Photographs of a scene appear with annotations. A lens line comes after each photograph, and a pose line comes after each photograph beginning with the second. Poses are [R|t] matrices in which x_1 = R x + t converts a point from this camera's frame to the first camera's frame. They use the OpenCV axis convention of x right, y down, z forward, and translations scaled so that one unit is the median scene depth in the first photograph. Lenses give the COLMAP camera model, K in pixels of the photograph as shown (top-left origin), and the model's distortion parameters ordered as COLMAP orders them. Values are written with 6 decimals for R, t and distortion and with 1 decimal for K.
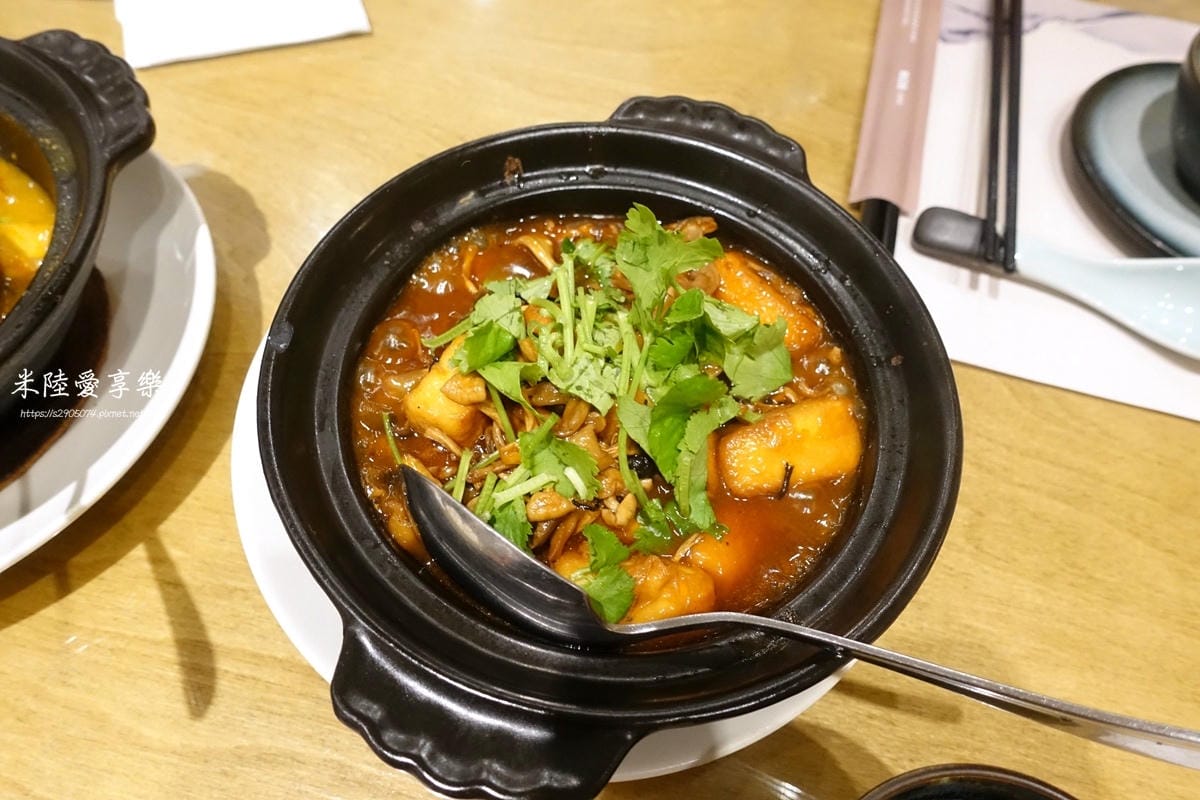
lens RADIAL K [[801.6, 0, 600.0], [0, 801.6, 400.0], [0, 0, 1]] dist [0.006437, -0.004139]
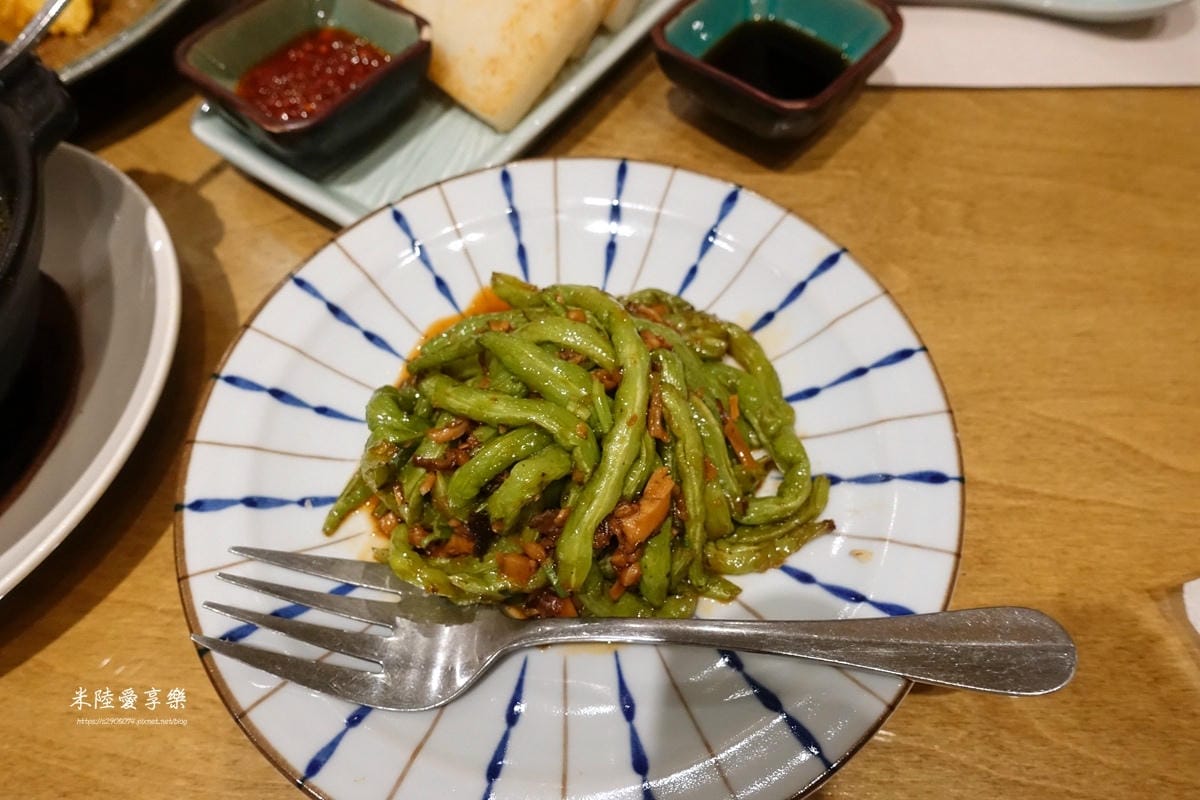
lens RADIAL K [[801.6, 0, 600.0], [0, 801.6, 400.0], [0, 0, 1]] dist [0.006437, -0.004139]
pose [[0.980678, -0.191211, 0.041347, -0.088129], [0.192030, 0.981245, -0.016813, 0.319555], [-0.037357, 0.024428, 0.999003, -0.007263]]
